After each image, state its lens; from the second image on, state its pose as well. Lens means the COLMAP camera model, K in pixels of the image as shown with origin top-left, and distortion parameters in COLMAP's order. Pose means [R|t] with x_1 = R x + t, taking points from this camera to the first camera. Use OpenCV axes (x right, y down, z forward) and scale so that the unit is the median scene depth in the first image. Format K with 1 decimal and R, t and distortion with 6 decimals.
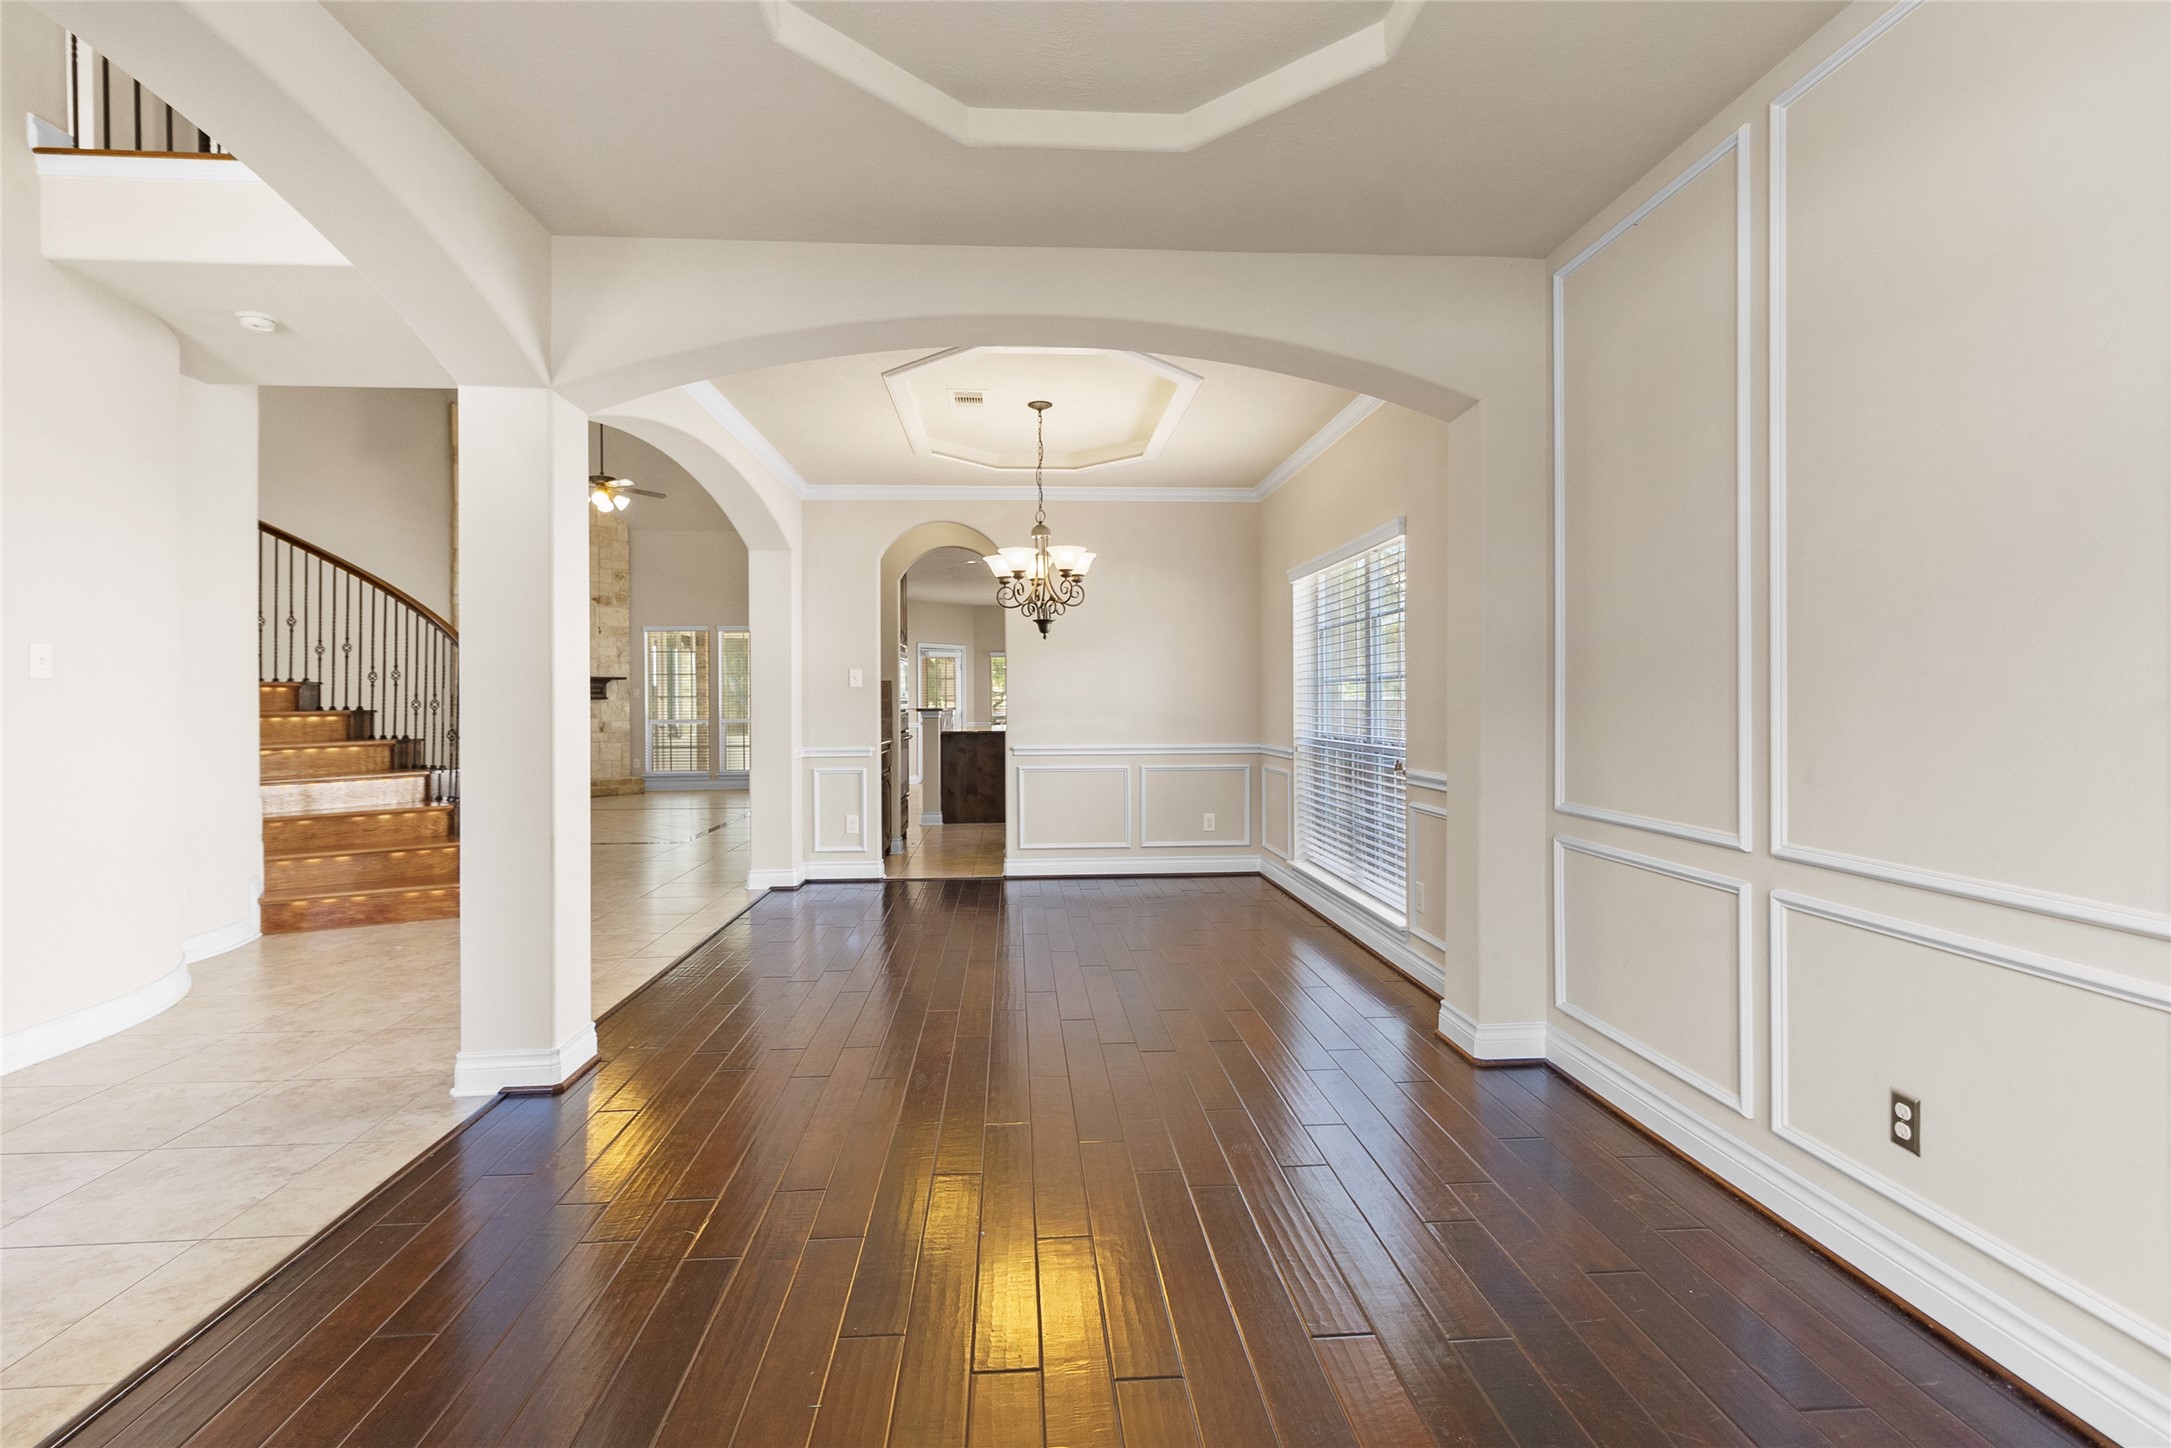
lens RADIAL K [[1012.8, 0, 1077.3], [0, 1012.8, 717.4], [0, 0, 1]] dist [-0.000125, 0.001336]
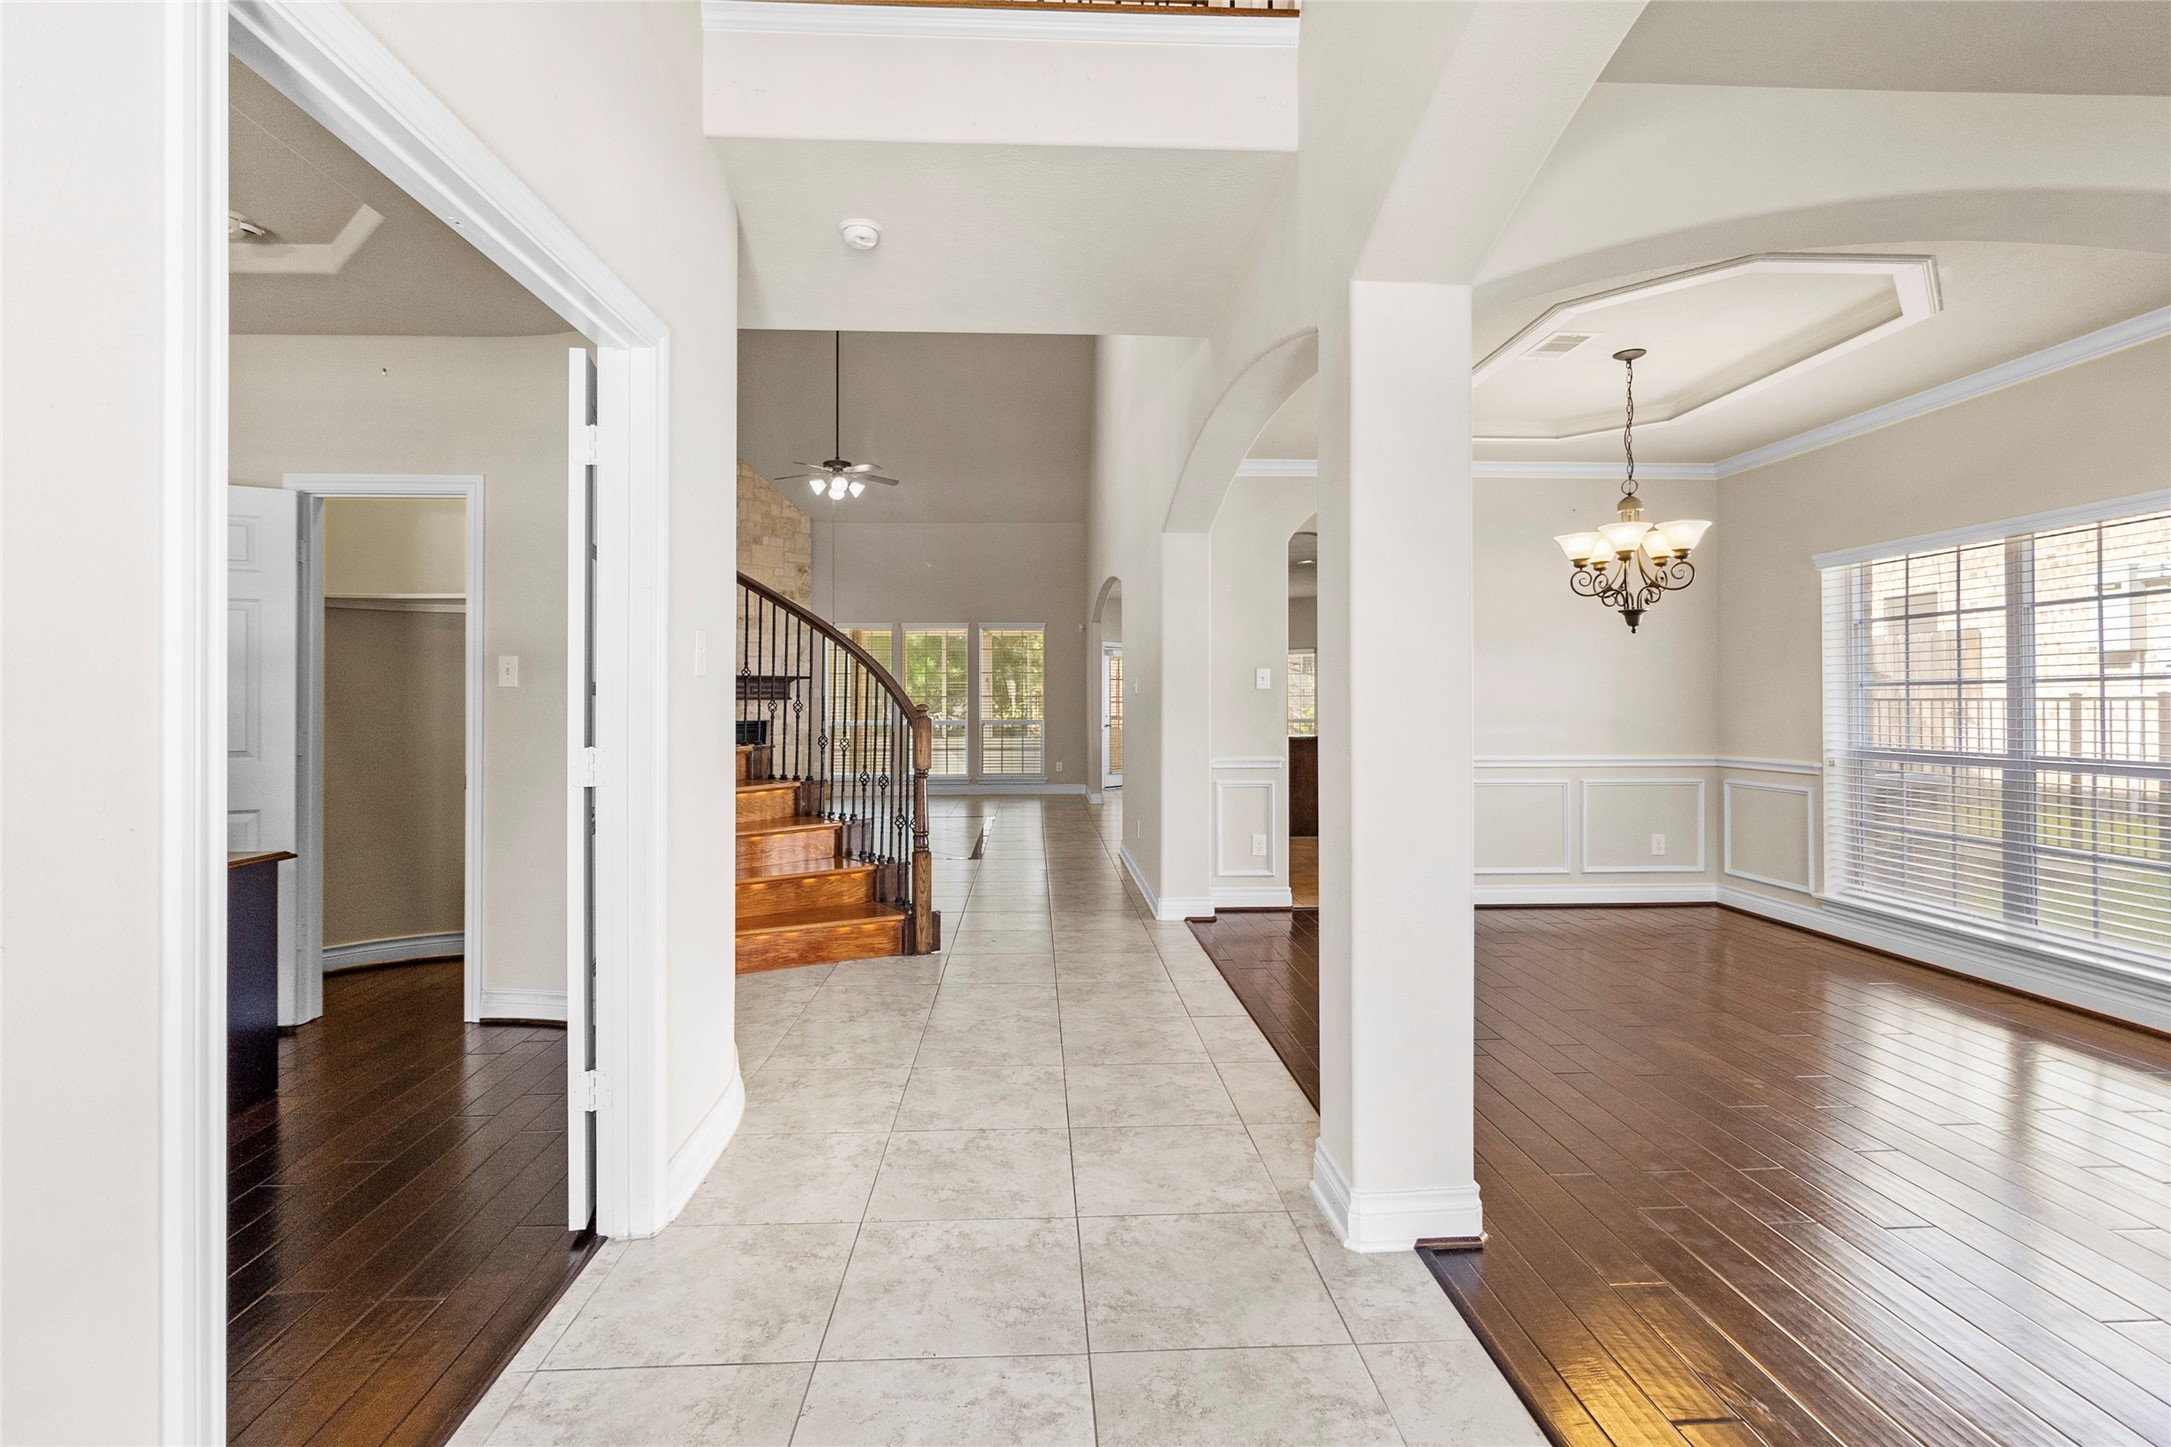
lens RADIAL K [[1012.8, 0, 1092.9], [0, 1012.8, 706.8], [0, 0, 1]] dist [-0.000125, 0.001336]
pose [[0.999882, 0.004459, -0.014683, -0.407861], [-0.004624, 0.999926, -0.011247, -0.004380], [0.014632, 0.011314, 0.999829, 0.135749]]
